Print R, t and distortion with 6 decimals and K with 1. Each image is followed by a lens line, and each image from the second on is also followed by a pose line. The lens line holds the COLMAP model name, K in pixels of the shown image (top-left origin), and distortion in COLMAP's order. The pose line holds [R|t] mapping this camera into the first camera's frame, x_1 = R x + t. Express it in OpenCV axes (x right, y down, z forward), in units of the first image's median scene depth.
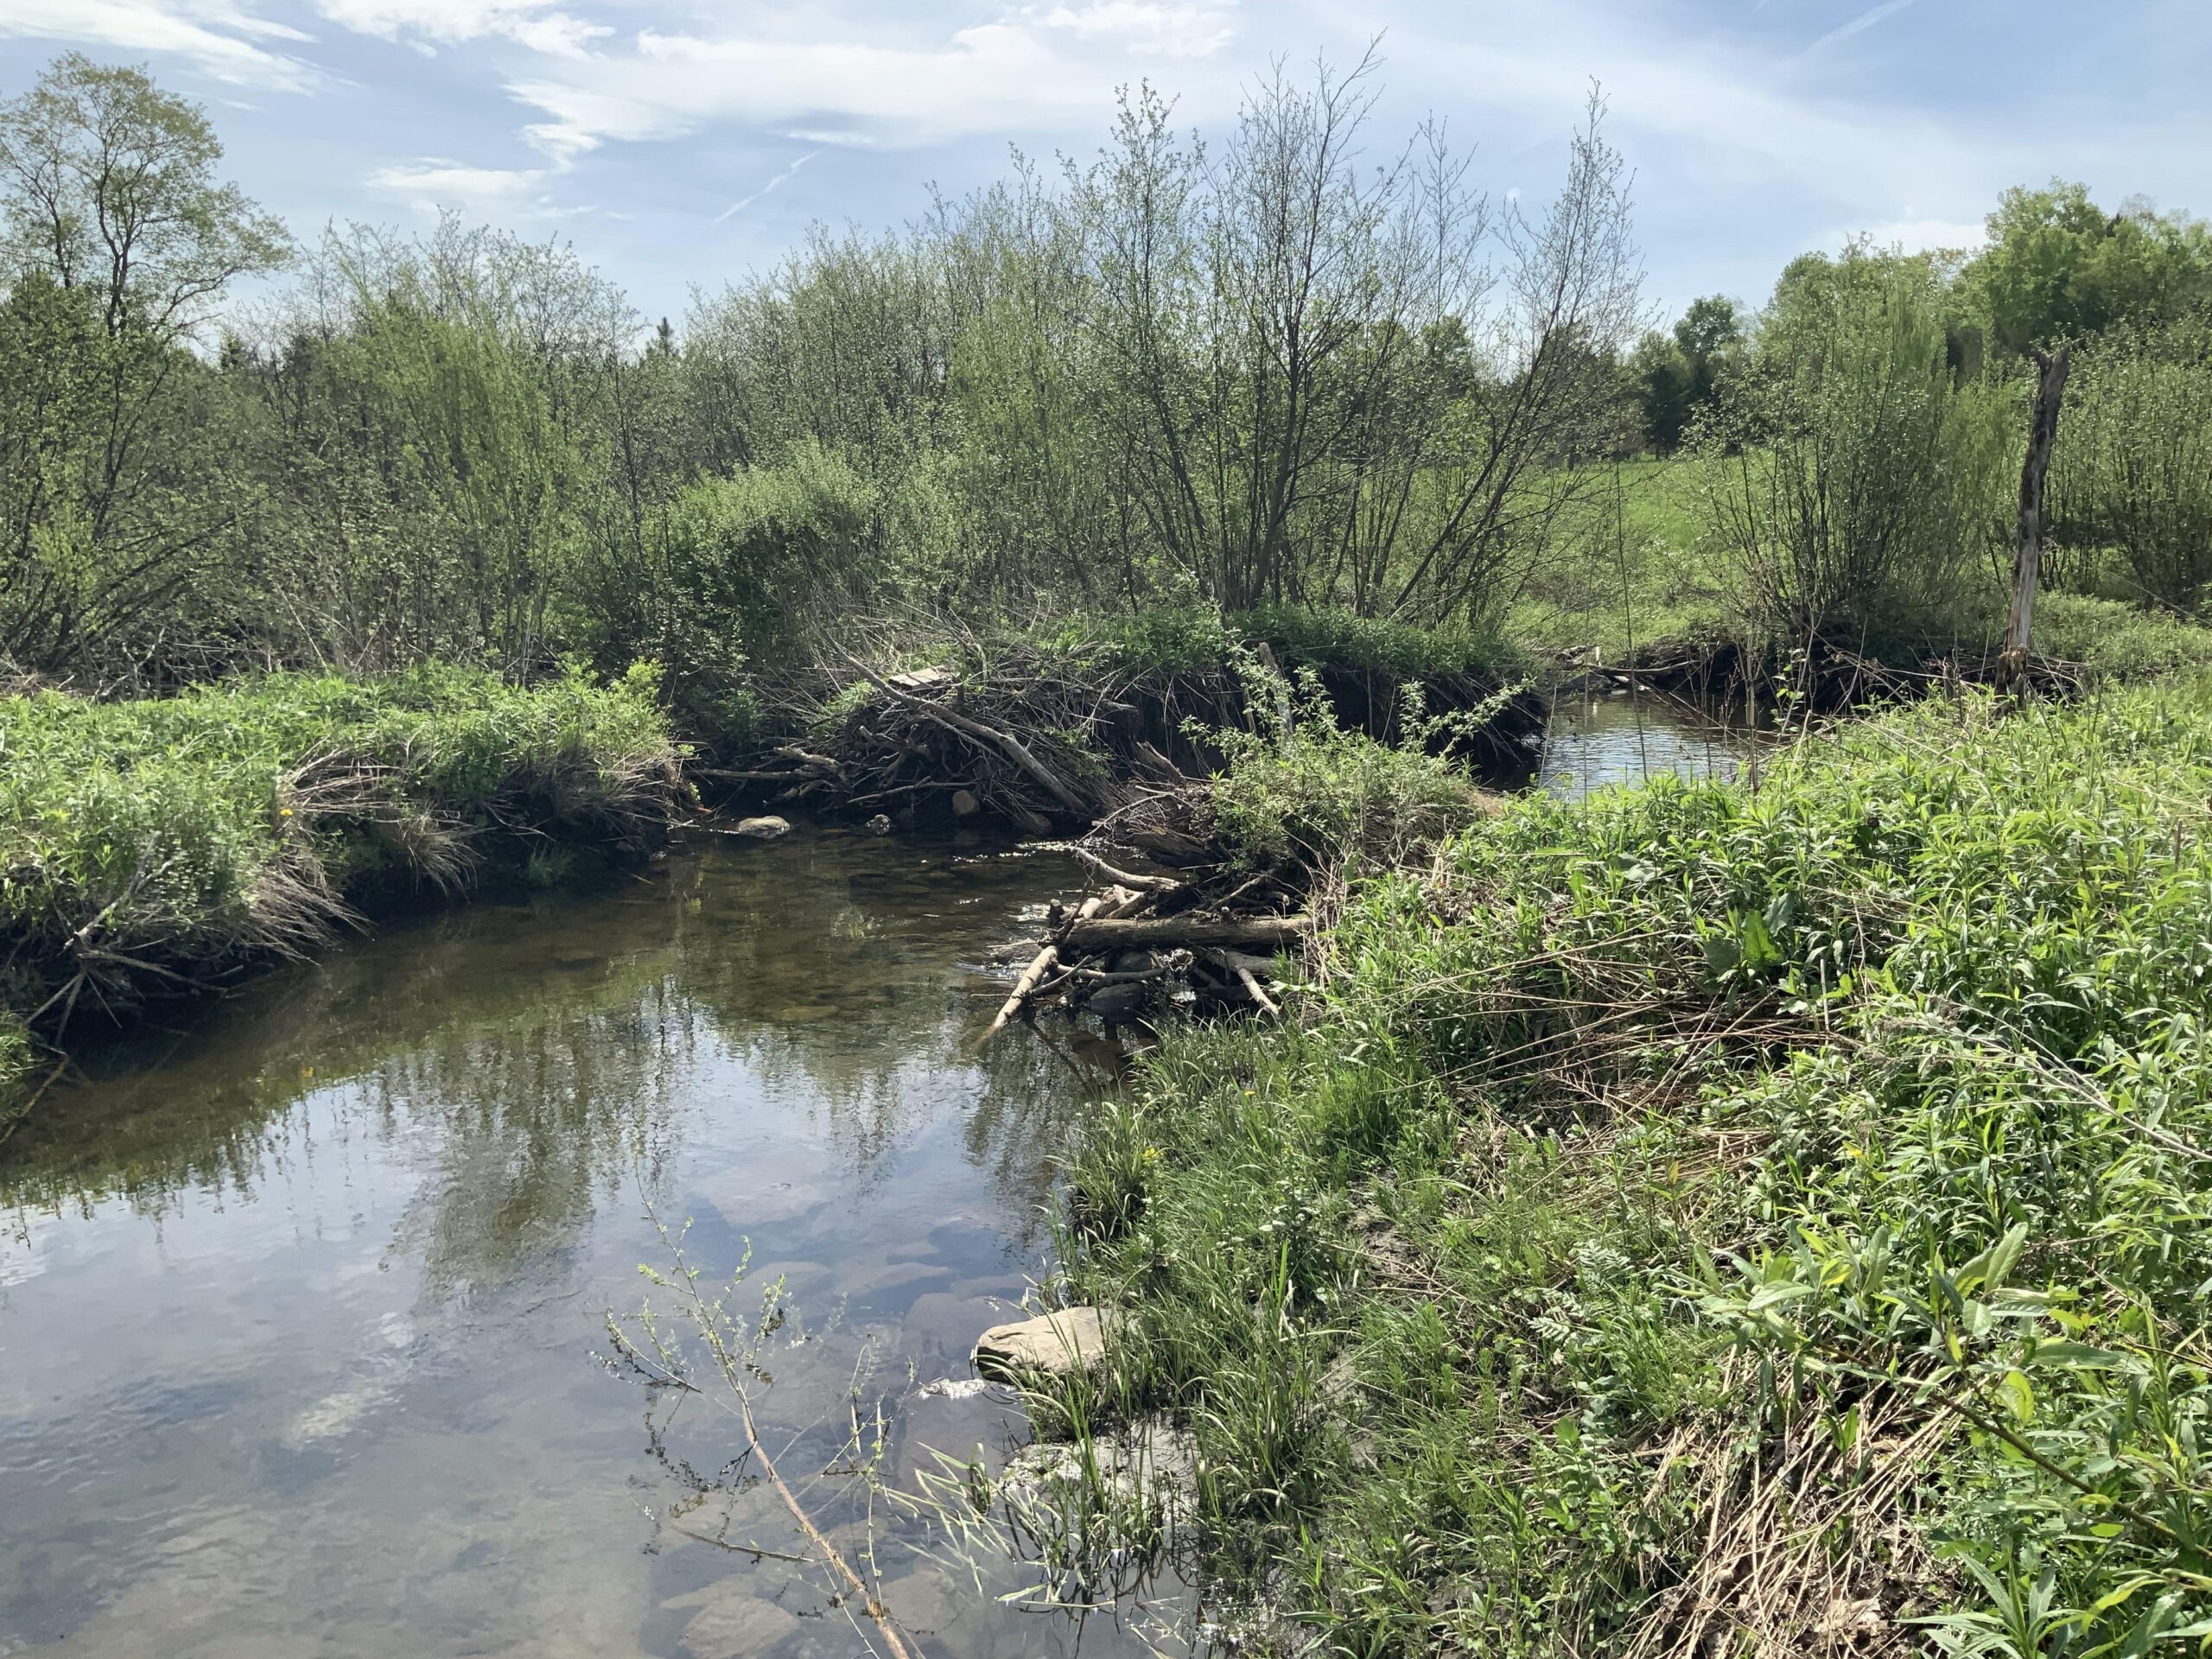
lens RADIAL K [[1833.7, 0, 1116.5], [0, 1833.7, 830.5], [0, 0, 1]] dist [0.131248, -0.250722]
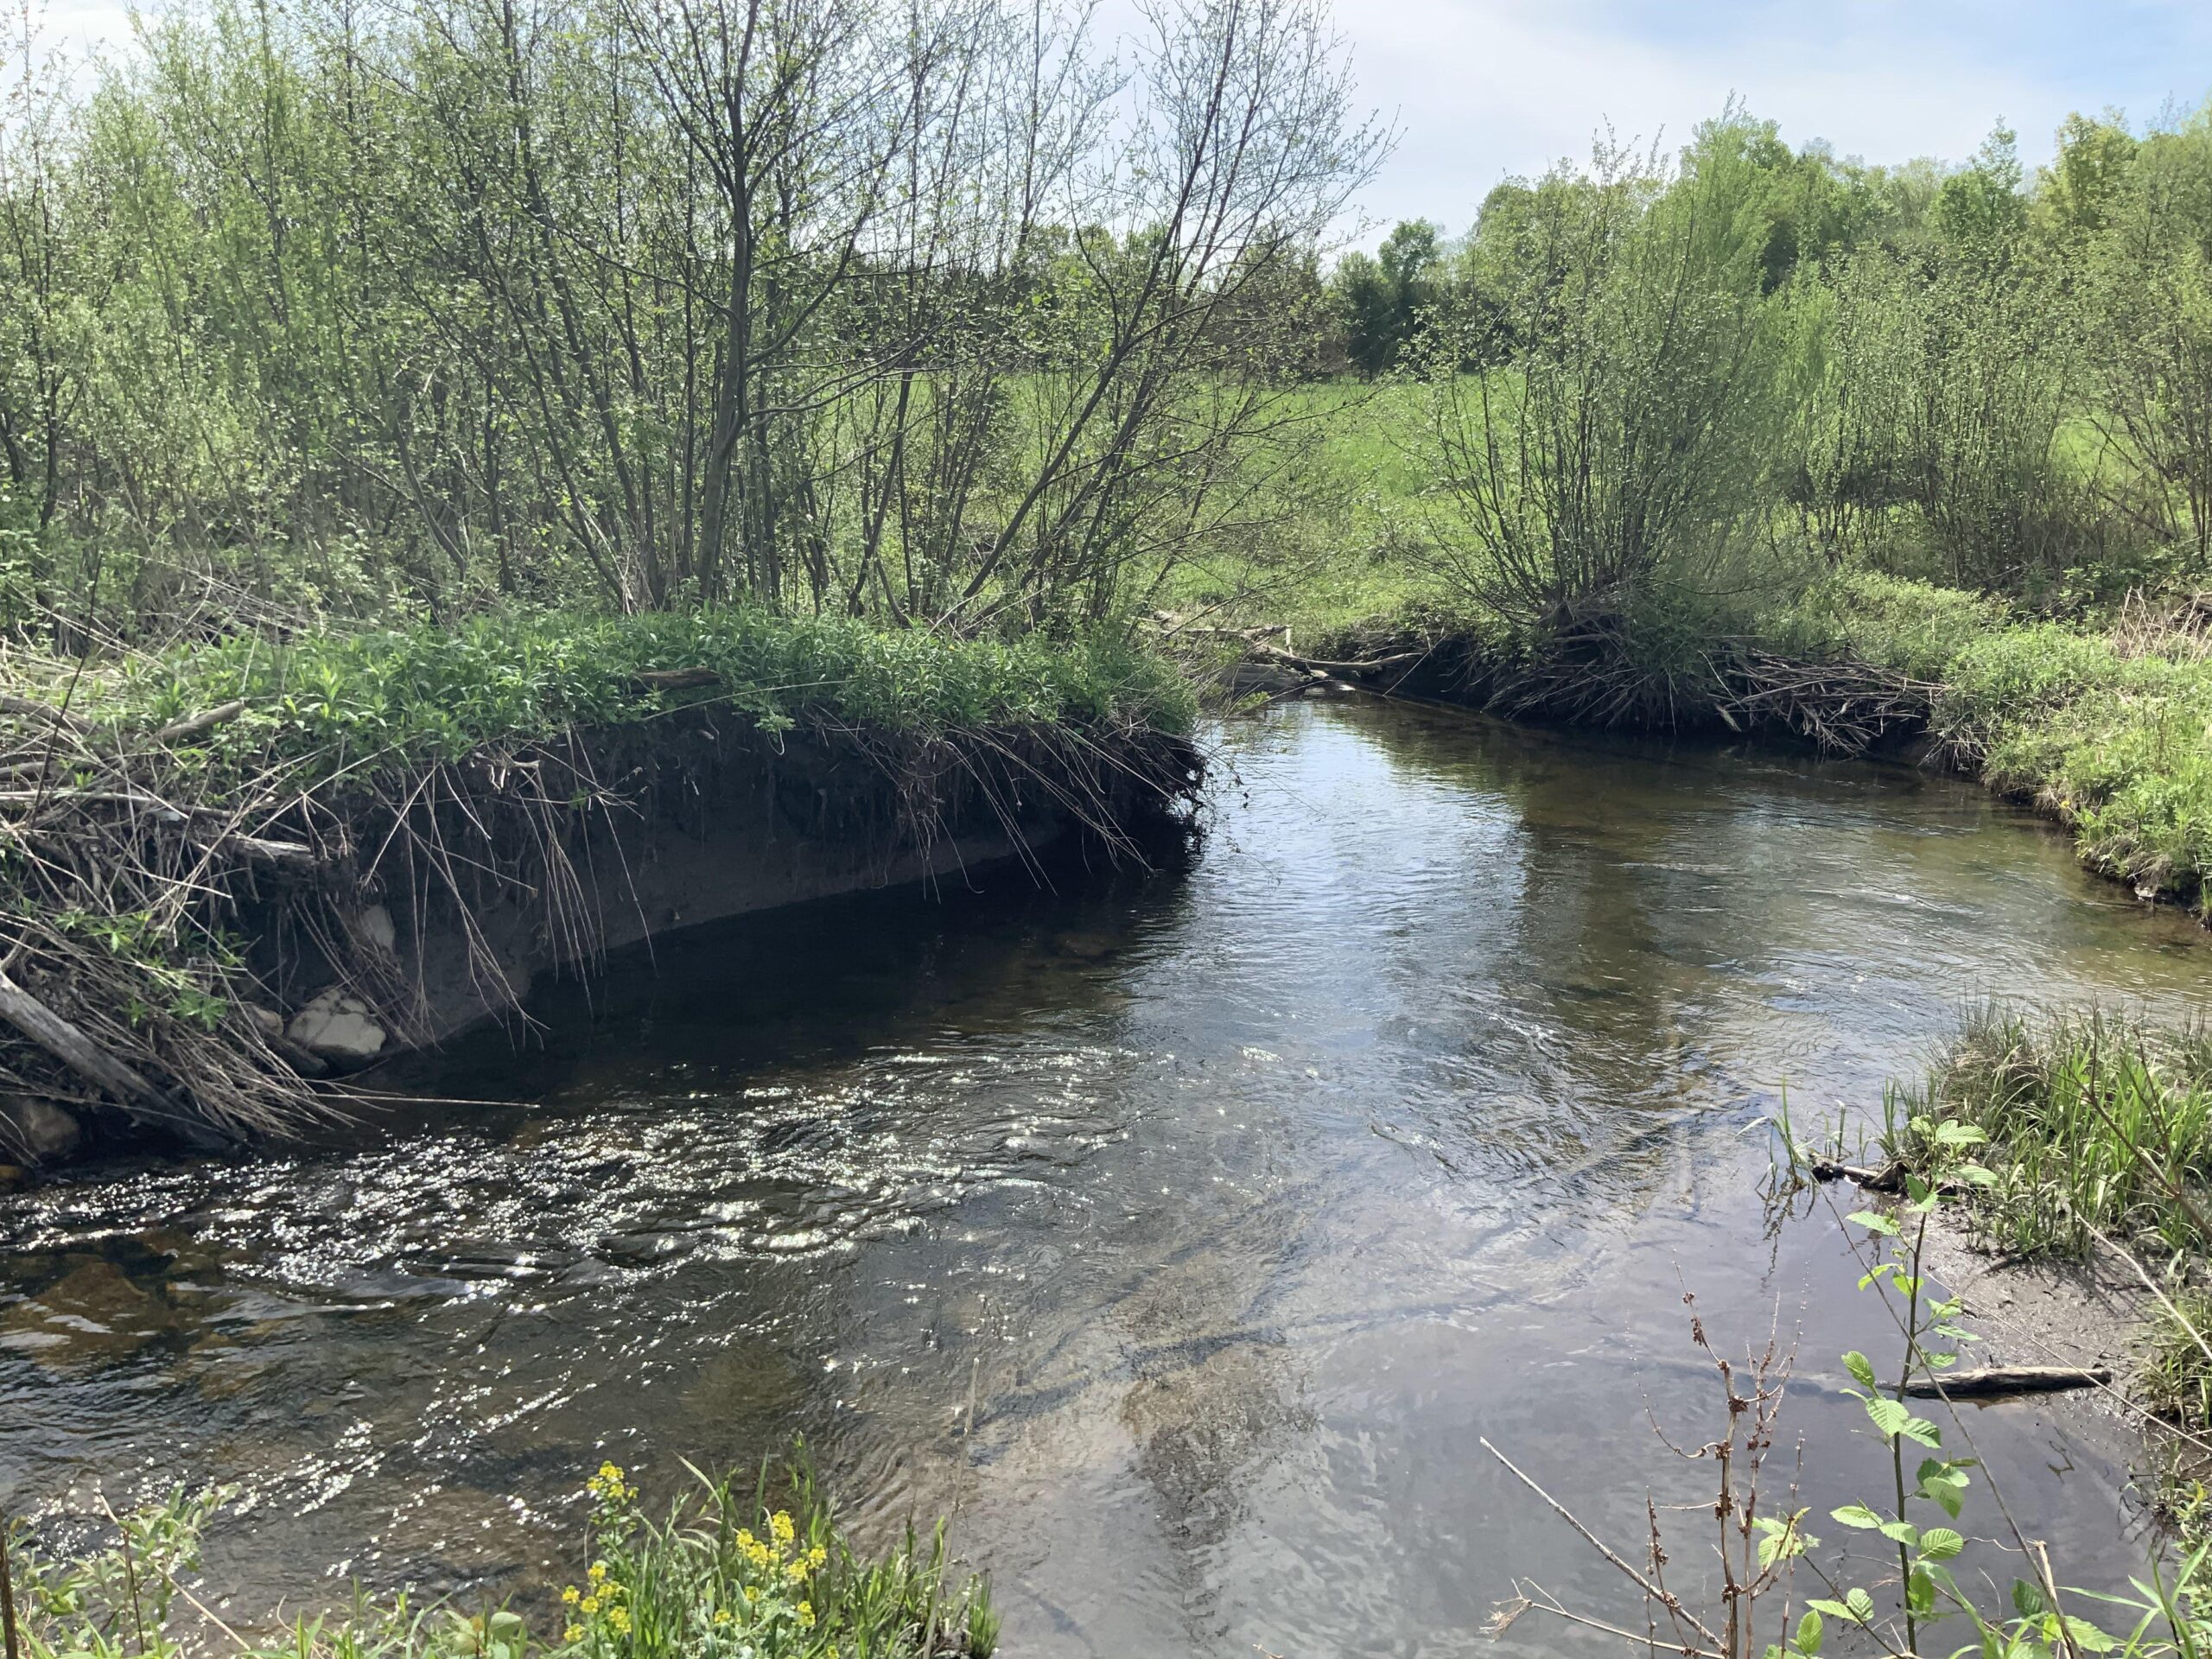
lens RADIAL K [[1833.7, 0, 1116.5], [0, 1833.7, 830.5], [0, 0, 1]] dist [0.131248, -0.250722]
pose [[0.988011, -0.002588, 0.154363, 0.074858], [-0.004501, 0.998952, 0.045558, -0.050550], [-0.154319, -0.045706, 0.986963, 0.265685]]
